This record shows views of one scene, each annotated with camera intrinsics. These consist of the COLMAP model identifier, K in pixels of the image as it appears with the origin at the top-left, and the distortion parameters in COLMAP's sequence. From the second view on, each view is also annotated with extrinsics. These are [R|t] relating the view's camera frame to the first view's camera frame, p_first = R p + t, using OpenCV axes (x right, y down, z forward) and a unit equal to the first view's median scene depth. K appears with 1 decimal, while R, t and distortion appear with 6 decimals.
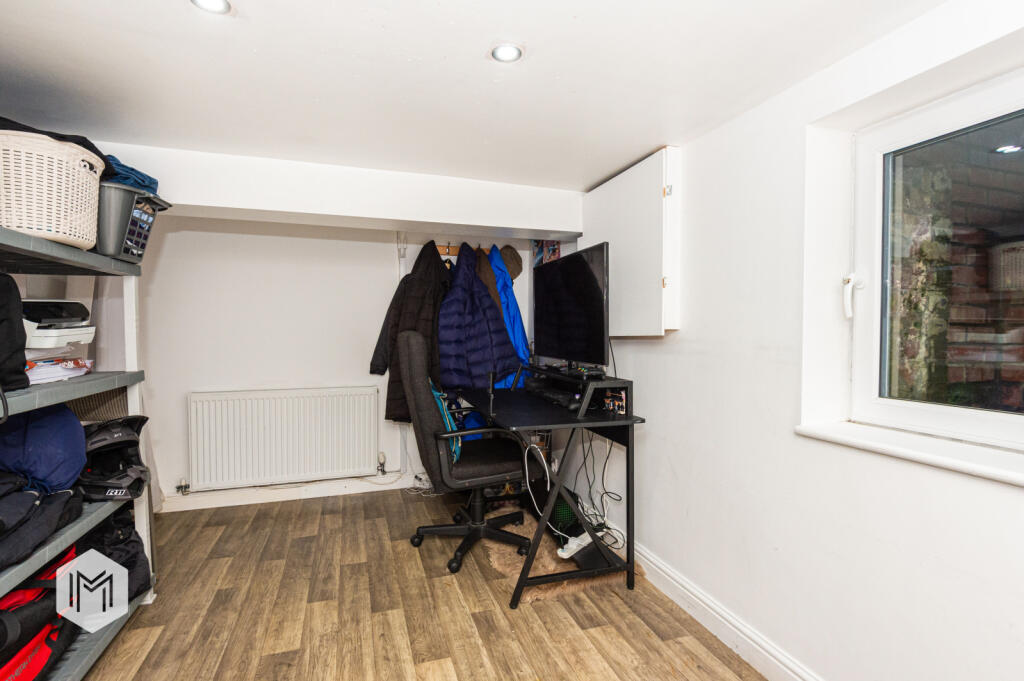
lens RADIAL K [[488.0, 0, 512.0], [0, 488.0, 340.5], [0, 0, 1]] dist [0.043922, -0.033360]
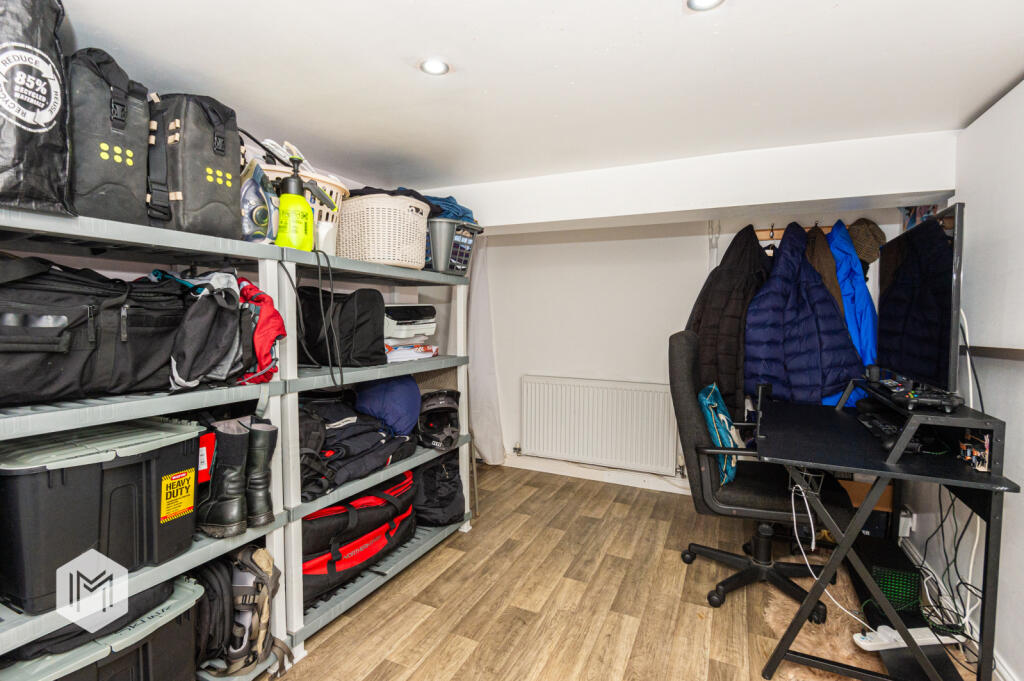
lens RADIAL K [[488.0, 0, 512.0], [0, 488.0, 340.5], [0, 0, 1]] dist [0.043922, -0.033360]
pose [[0.732774, 0.042041, -0.679172, 0.199322], [-0.029015, 0.999112, 0.030540, -0.021173], [0.679853, -0.002673, 0.733343, 0.106204]]
